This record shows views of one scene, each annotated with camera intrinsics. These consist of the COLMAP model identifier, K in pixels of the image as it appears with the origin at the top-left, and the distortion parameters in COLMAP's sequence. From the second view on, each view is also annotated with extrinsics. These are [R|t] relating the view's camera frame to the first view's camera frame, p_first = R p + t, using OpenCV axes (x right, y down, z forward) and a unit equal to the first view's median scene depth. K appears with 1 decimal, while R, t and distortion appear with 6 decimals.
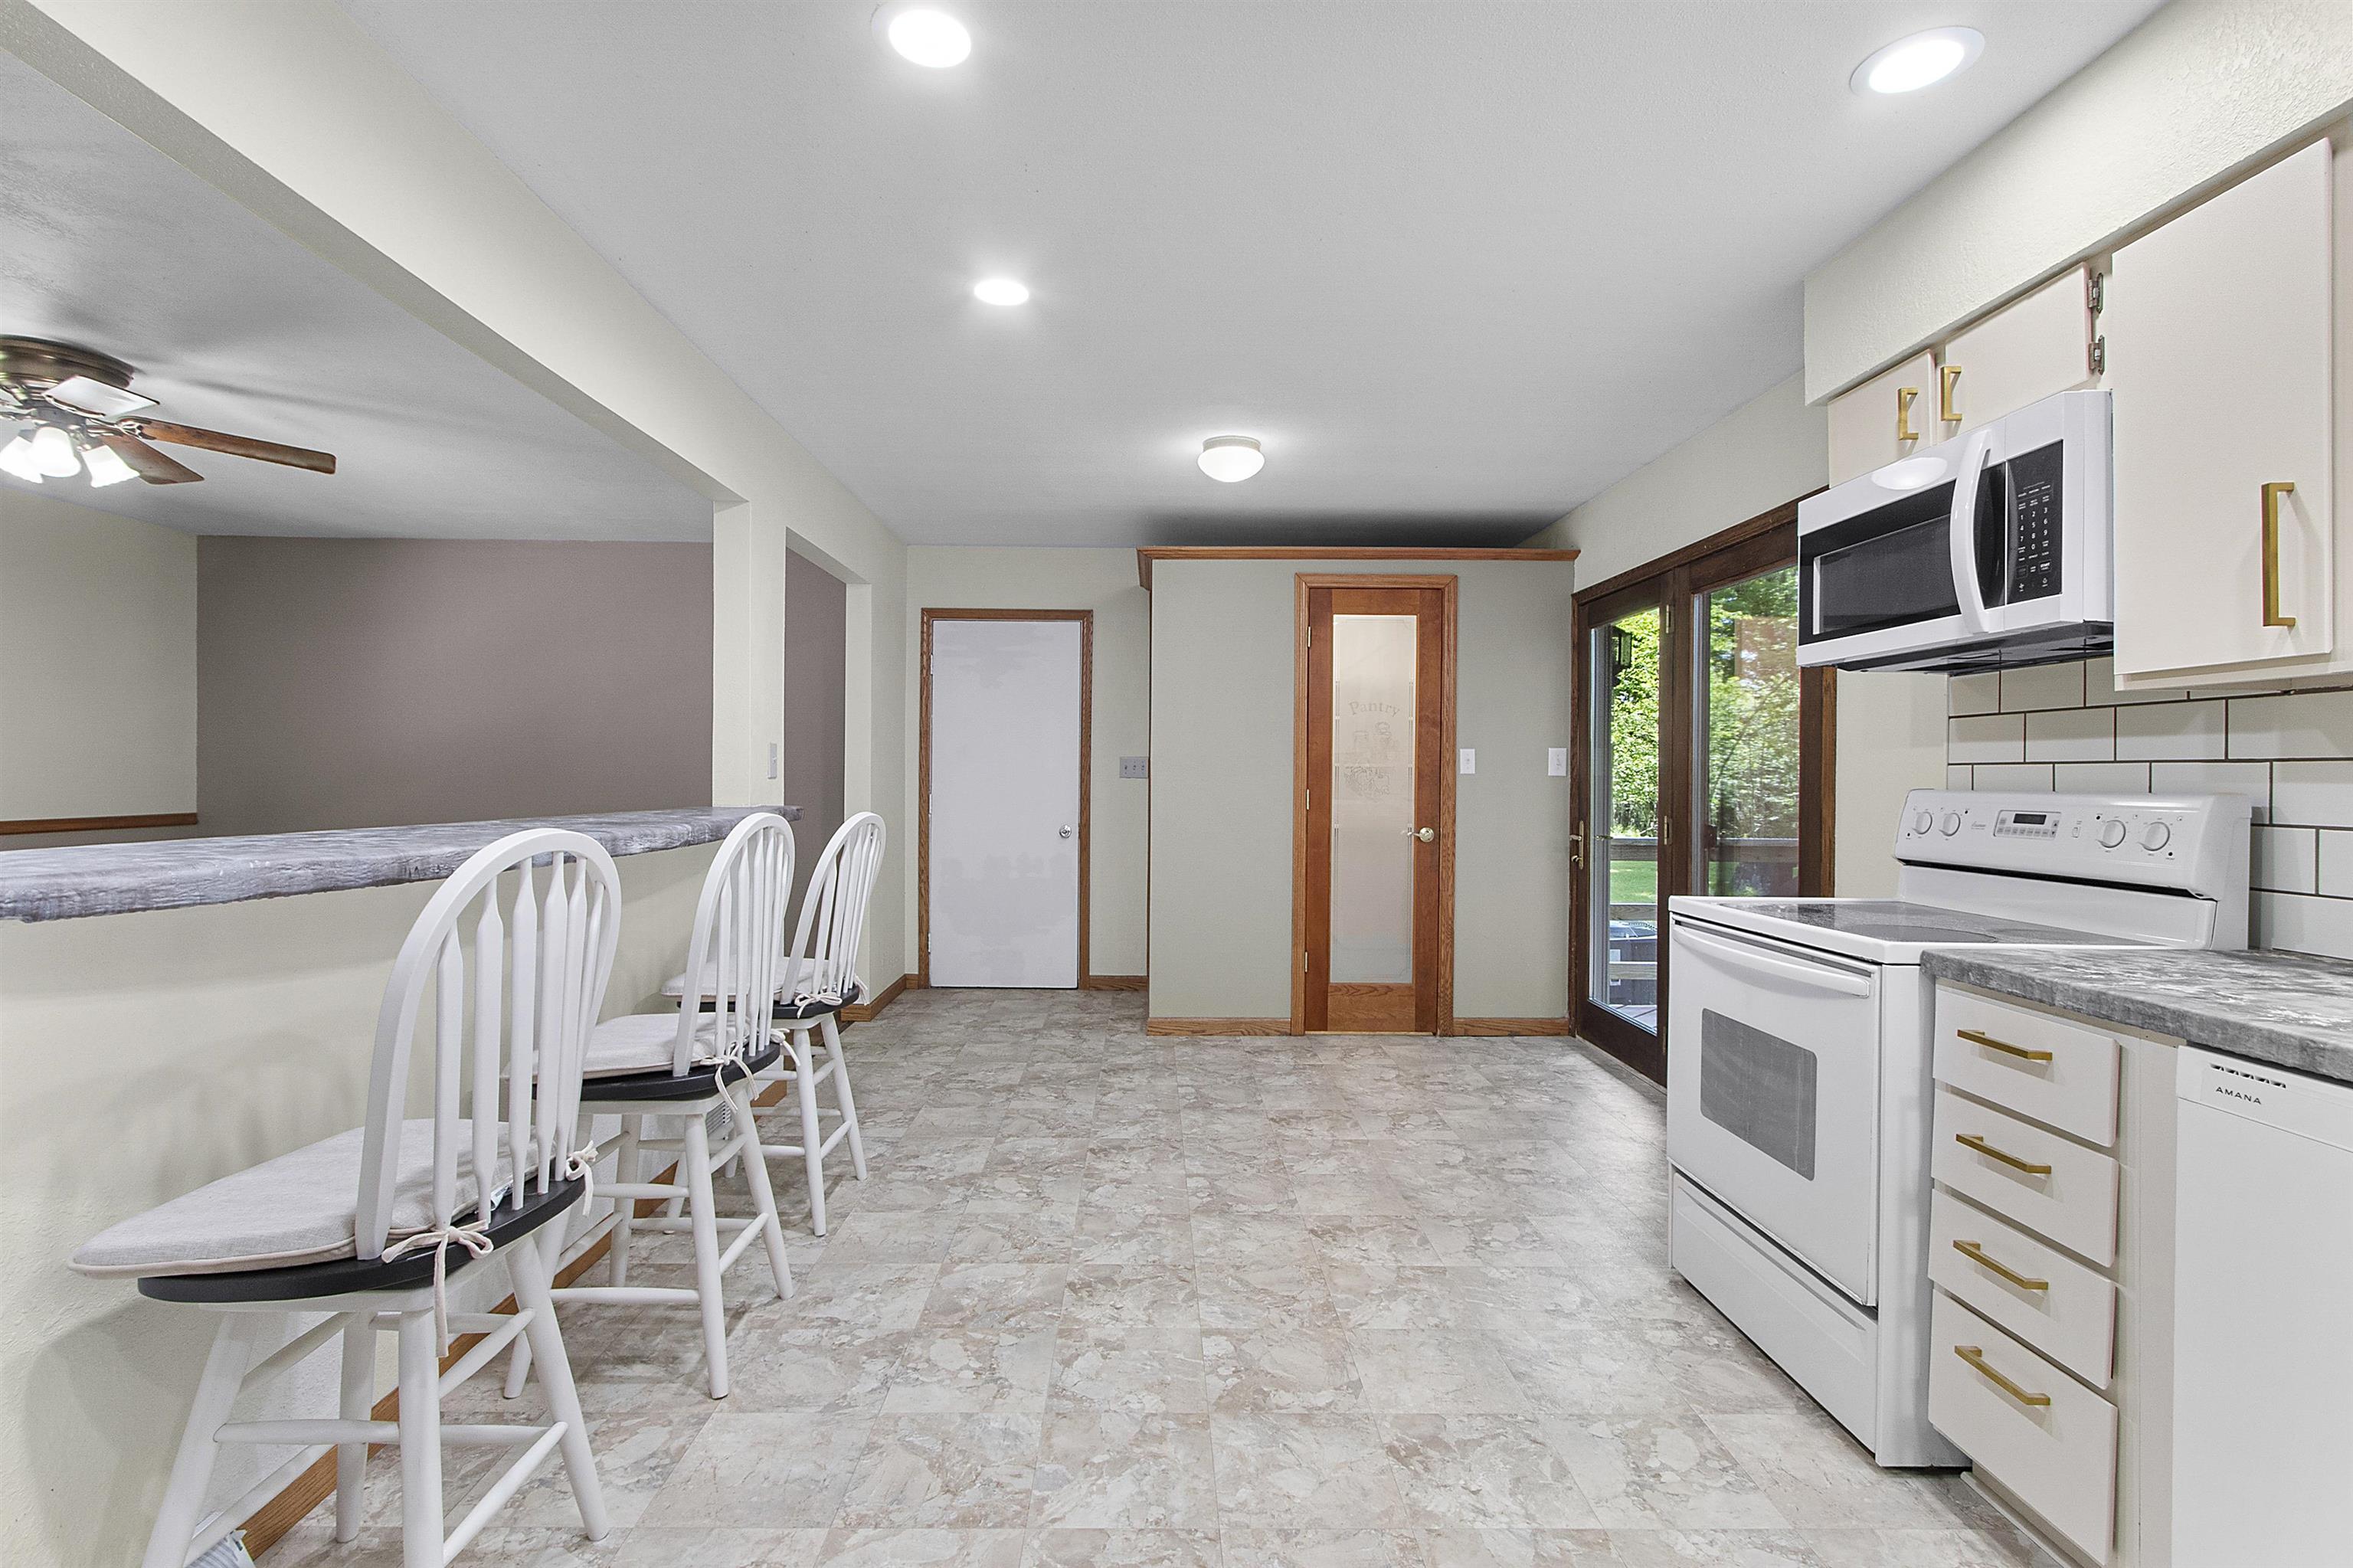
lens RADIAL K [[1074.9, 0, 1169.8], [0, 1074.9, 777.4], [0, 0, 1]] dist [0.005306, -0.002062]
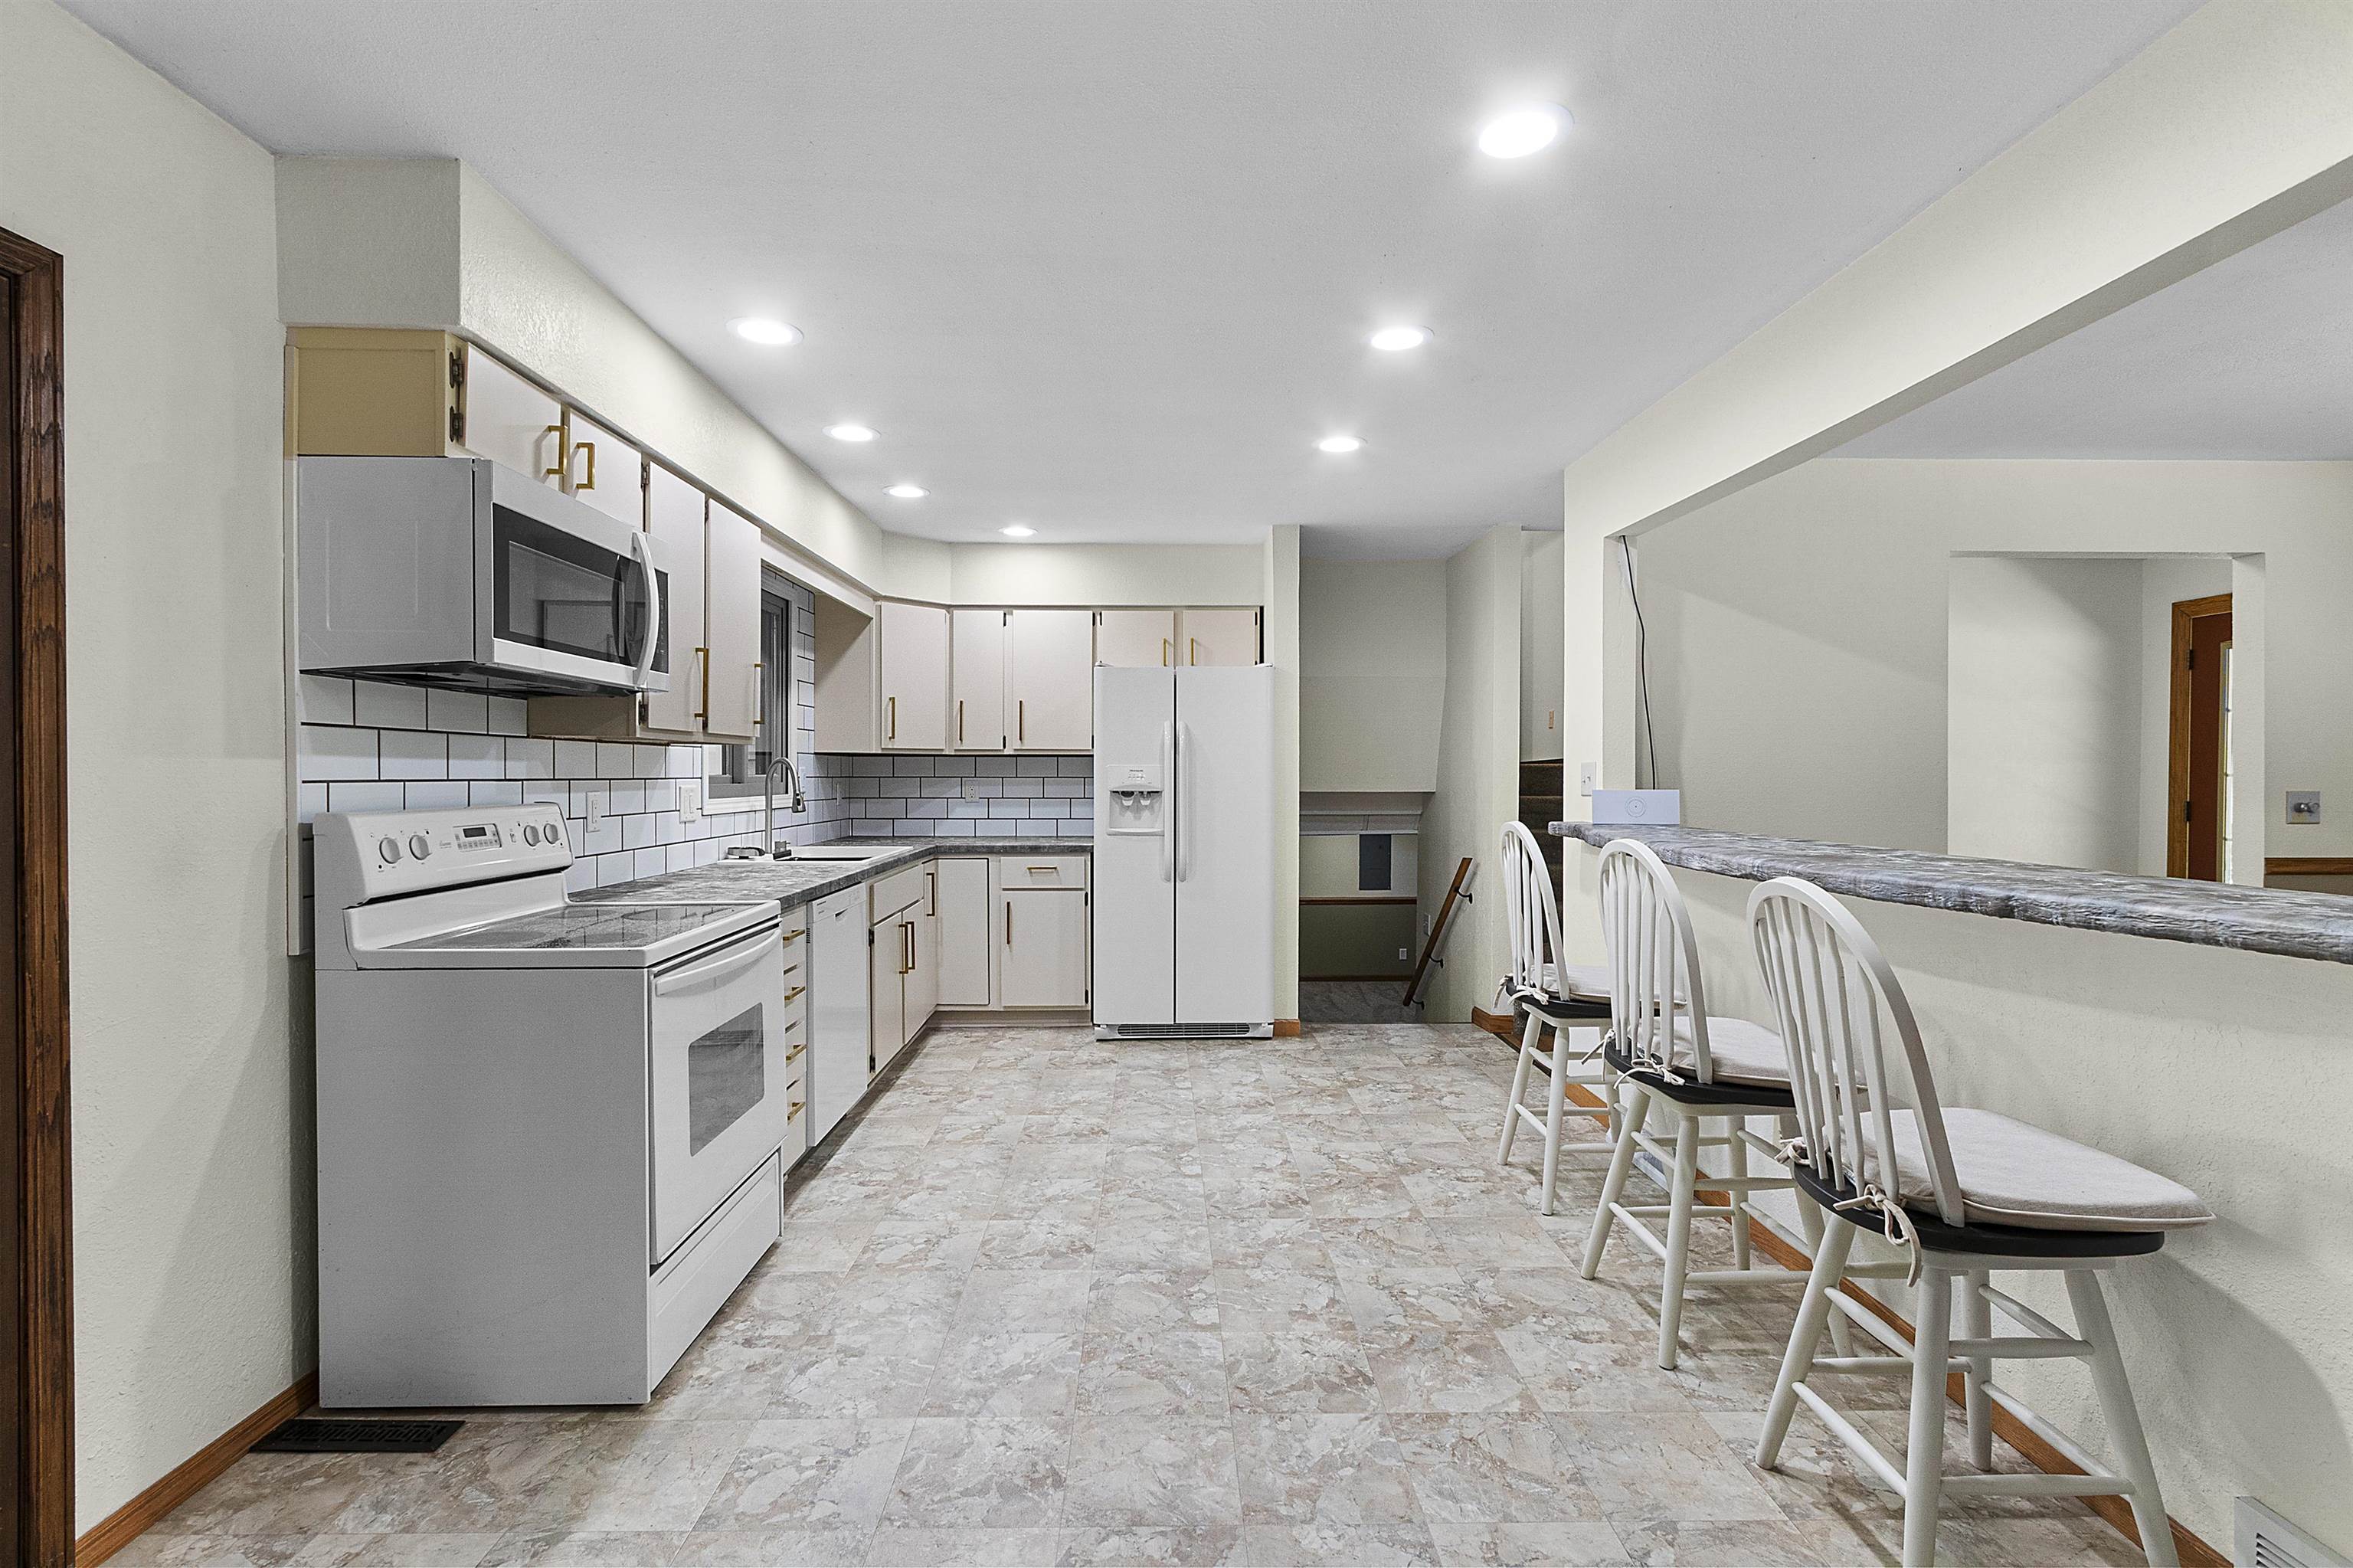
lens RADIAL K [[1074.9, 0, 1168.5], [0, 1074.9, 786.2], [0, 0, 1]] dist [0.005306, -0.002062]
pose [[-0.999919, -0.010986, 0.006368, 0.083243], [-0.010901, 0.999853, 0.013224, -0.031282], [-0.006513, 0.013154, -0.999892, 2.153072]]
